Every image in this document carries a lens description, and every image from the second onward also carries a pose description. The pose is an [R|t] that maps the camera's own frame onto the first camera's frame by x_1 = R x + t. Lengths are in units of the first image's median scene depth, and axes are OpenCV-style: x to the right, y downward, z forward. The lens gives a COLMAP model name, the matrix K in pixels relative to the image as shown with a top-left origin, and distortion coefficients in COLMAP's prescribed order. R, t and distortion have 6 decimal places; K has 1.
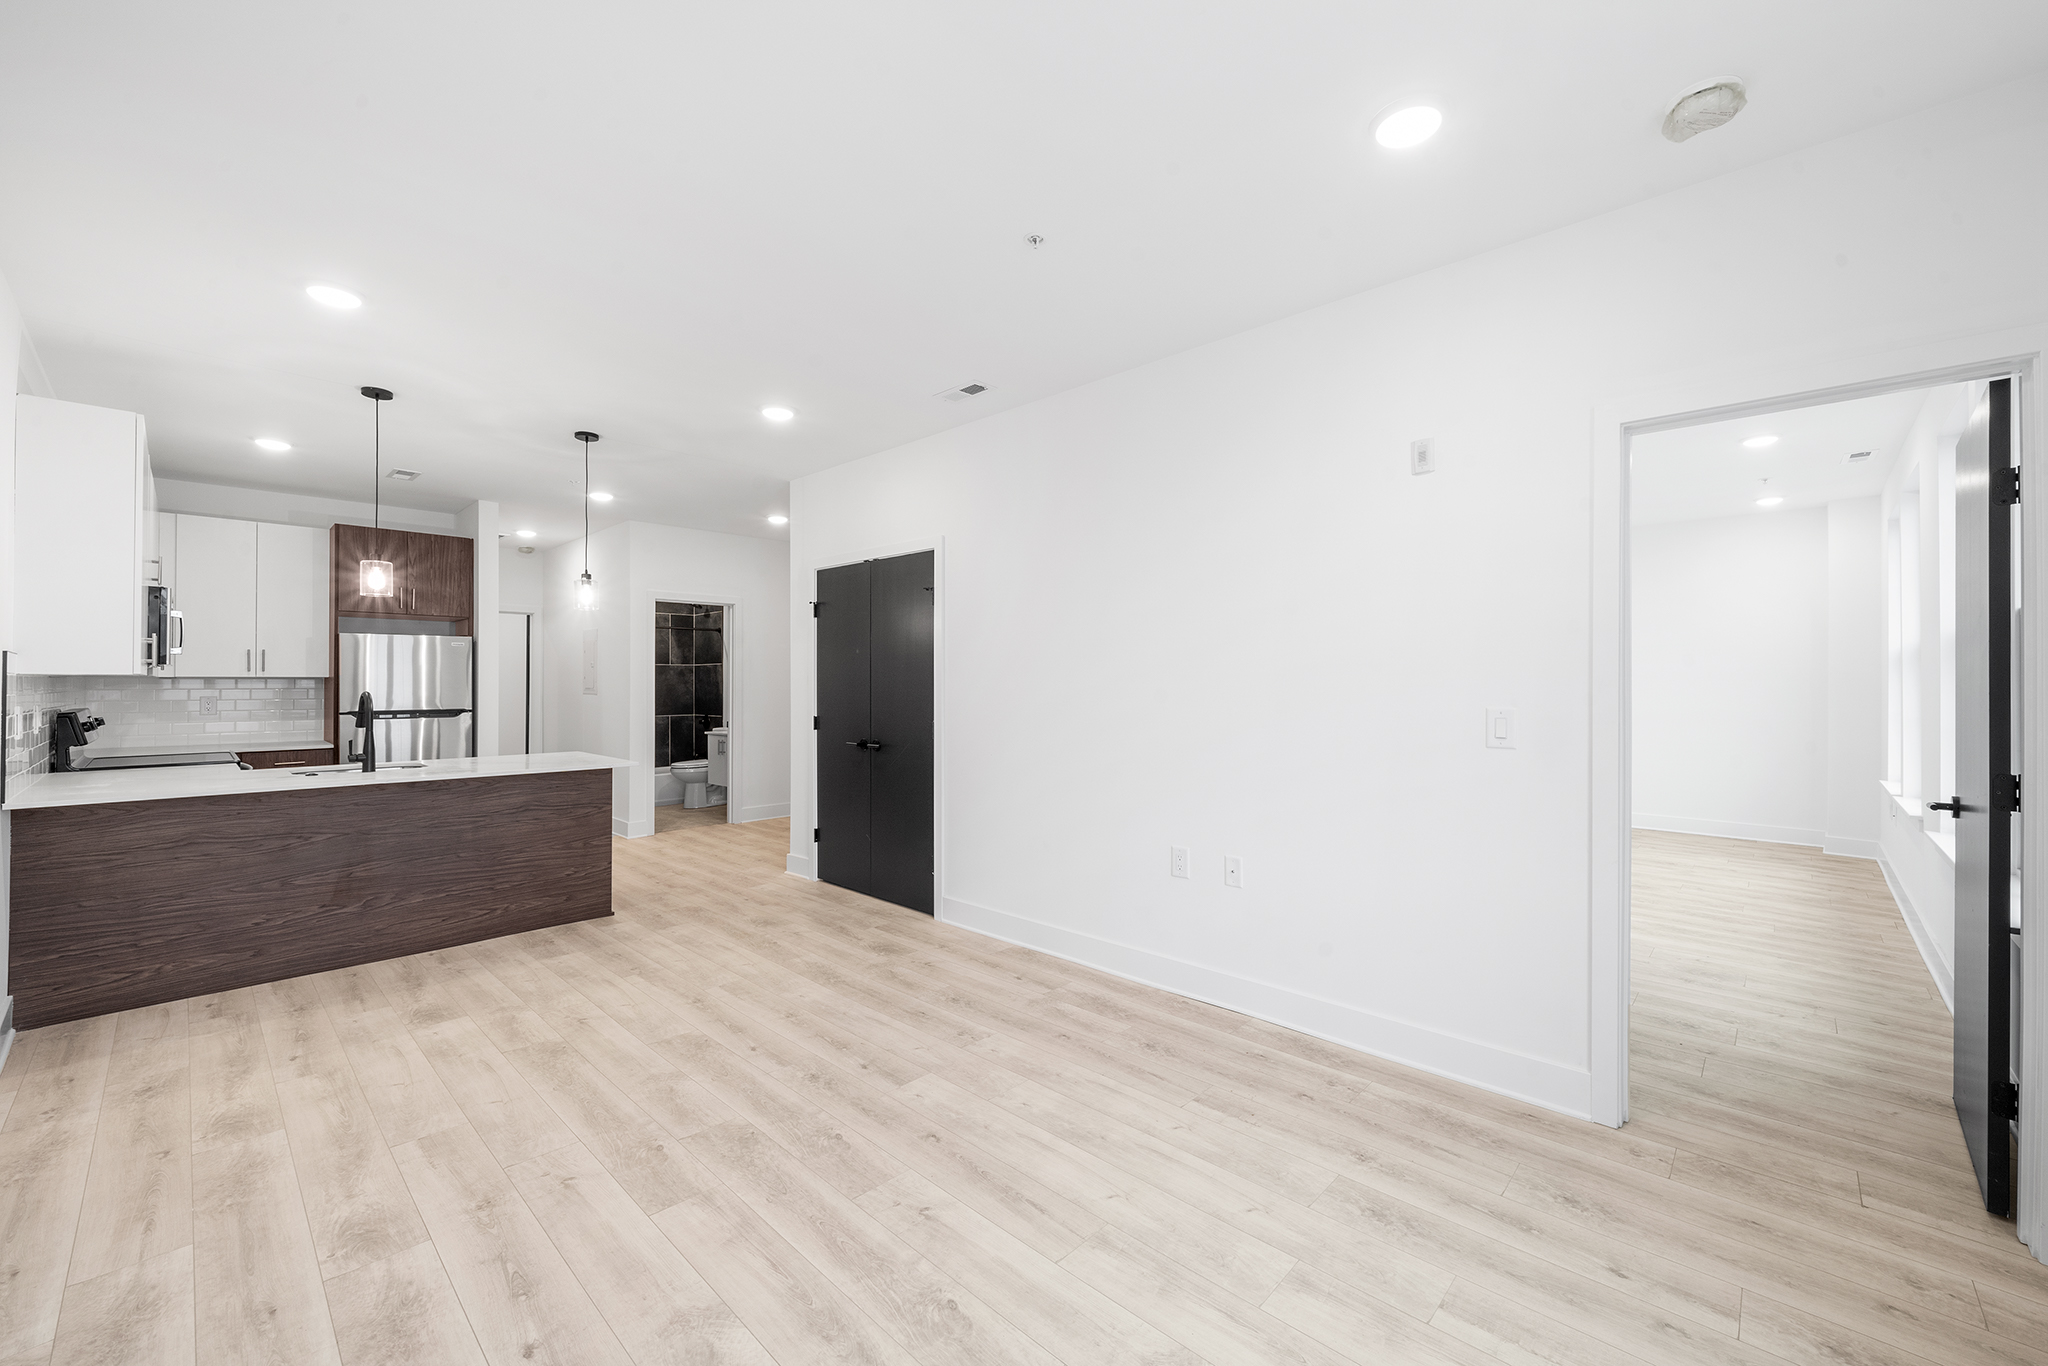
lens RADIAL K [[802.6, 0, 1024.0], [0, 802.6, 683.0], [0, 0, 1]] dist [-0.000612, -0.000090]
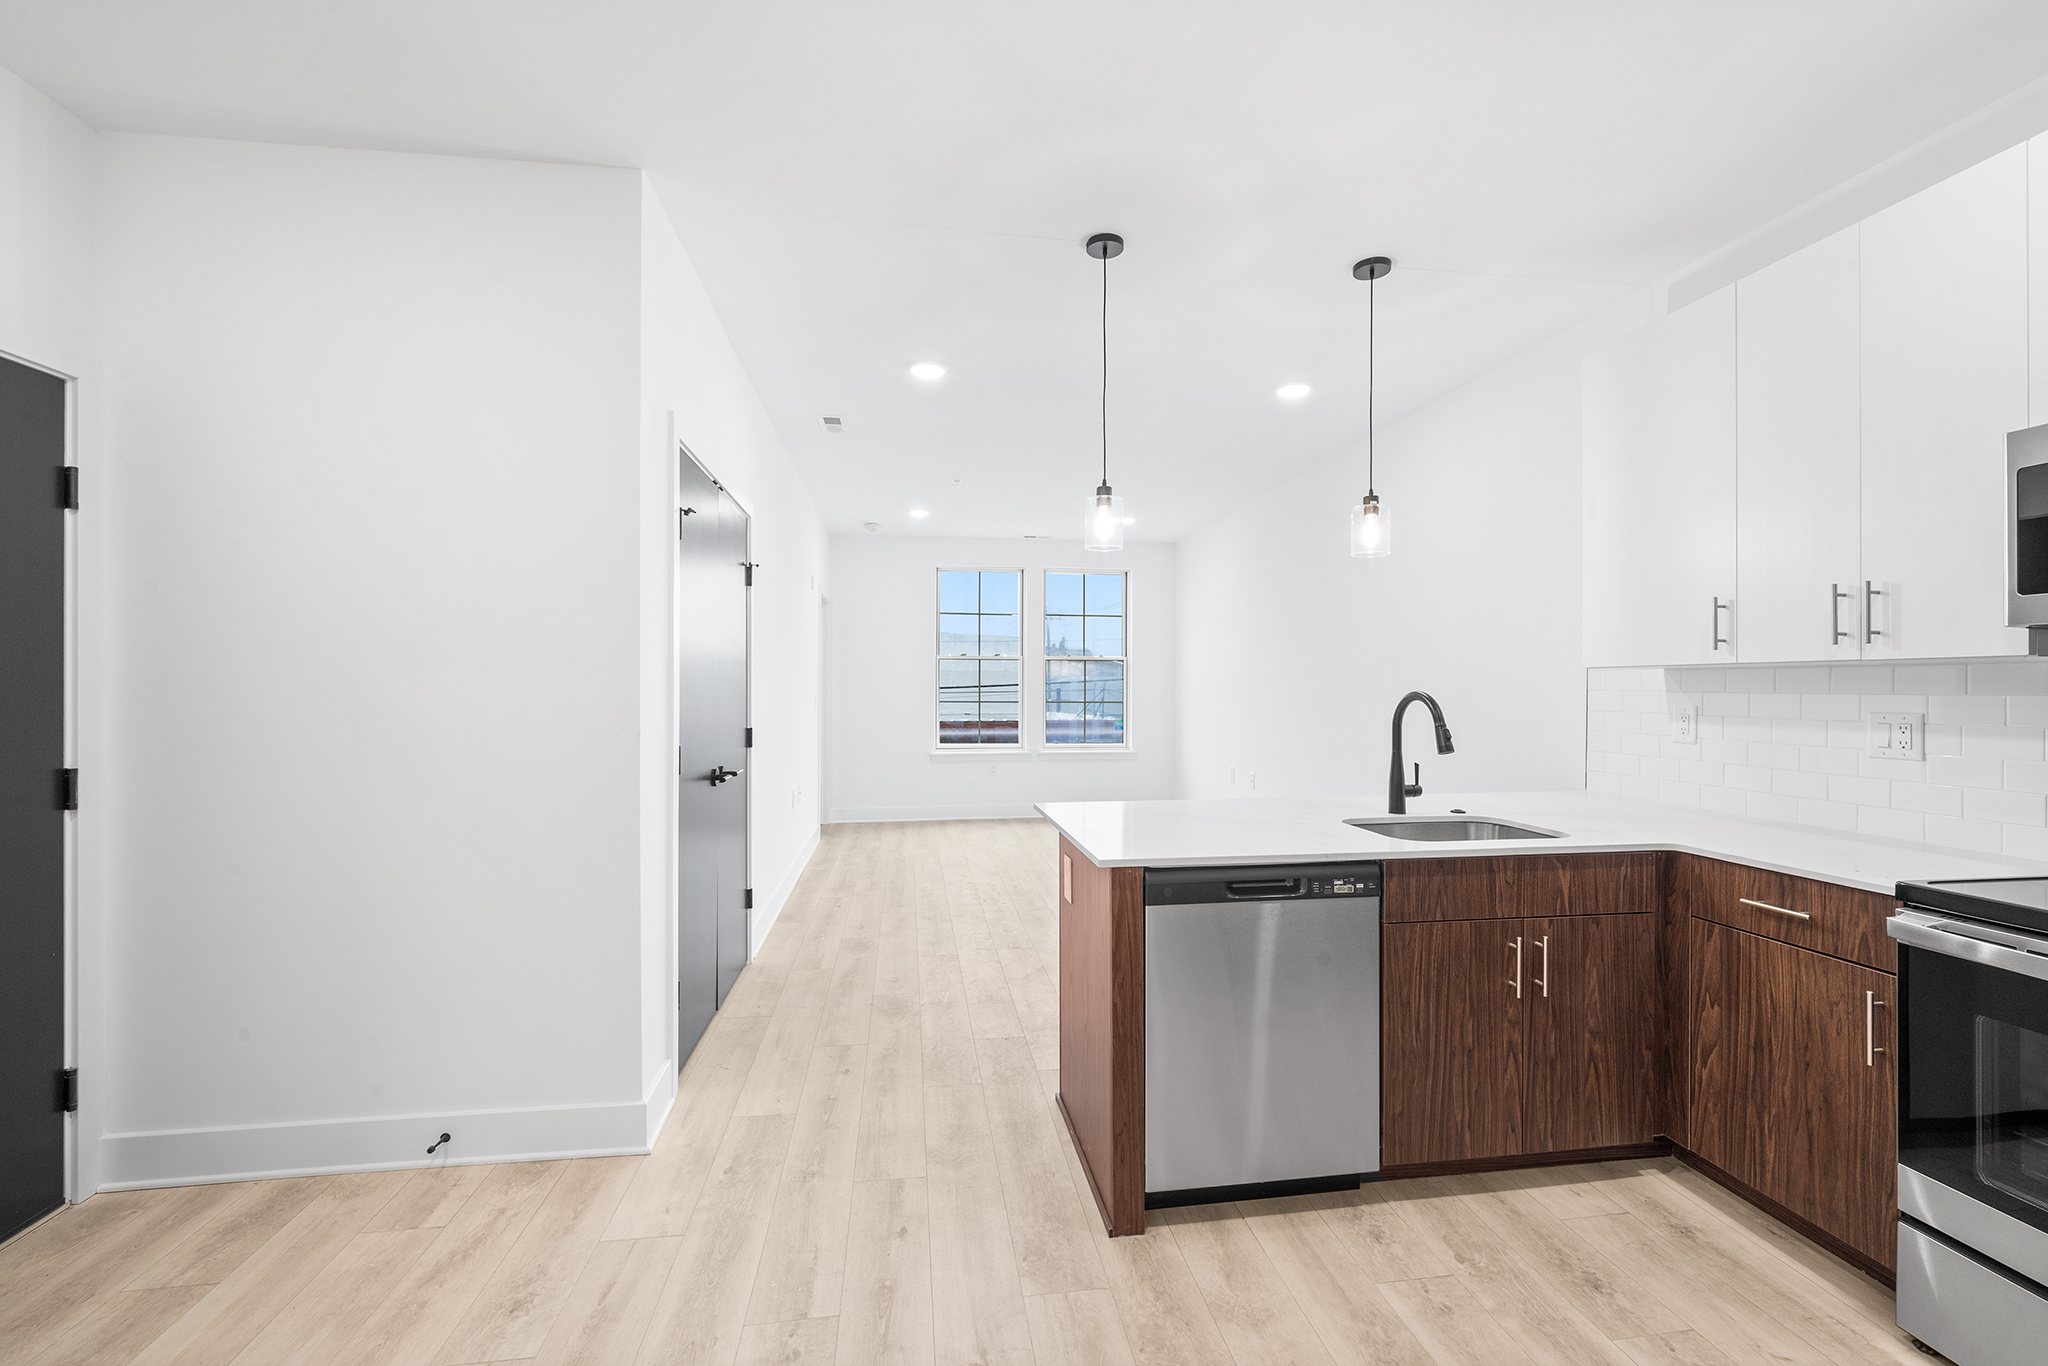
lens RADIAL K [[830.7, 0, 1024.0], [0, 830.7, 683.0], [0, 0, 1]] dist [-0.000882, -0.000038]
pose [[-0.788118, 0.000306, 0.615524, -0.949018], [-0.001230, 0.999997, -0.002072, -0.001883], [-0.615523, -0.002390, -0.788115, 1.636248]]
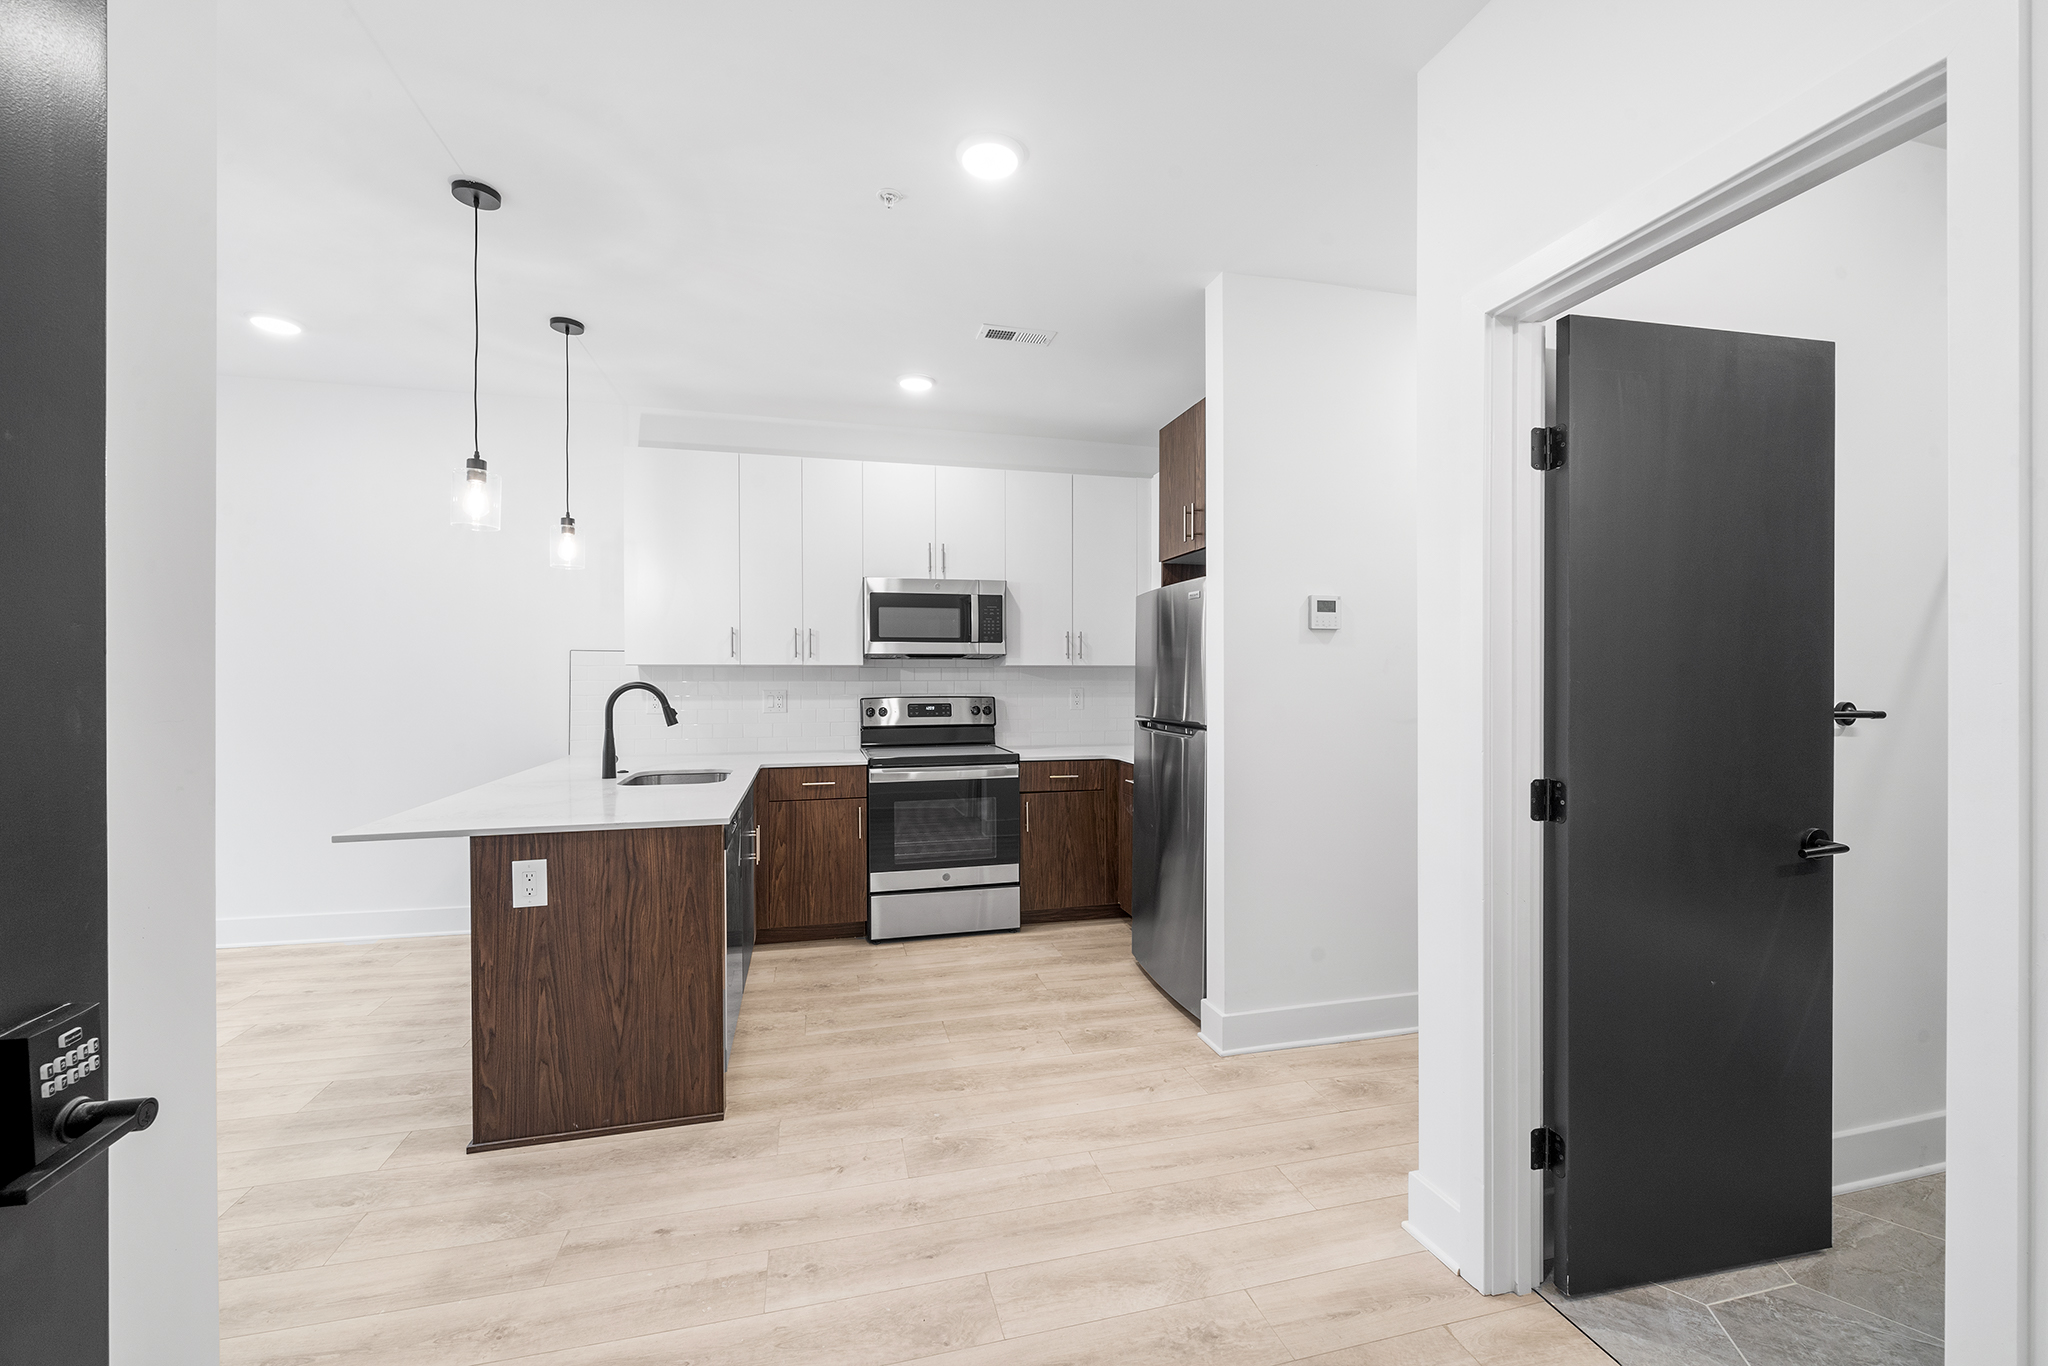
lens RADIAL K [[815.1, 0, 1024.0], [0, 815.1, 683.0], [0, 0, 1]] dist [0.000929, 0.000146]
pose [[-0.533070, 0.008094, -0.846033, -0.302799], [0.001660, 0.999962, 0.008521, -0.002968], [0.846070, 0.003138, -0.533063, 1.725052]]
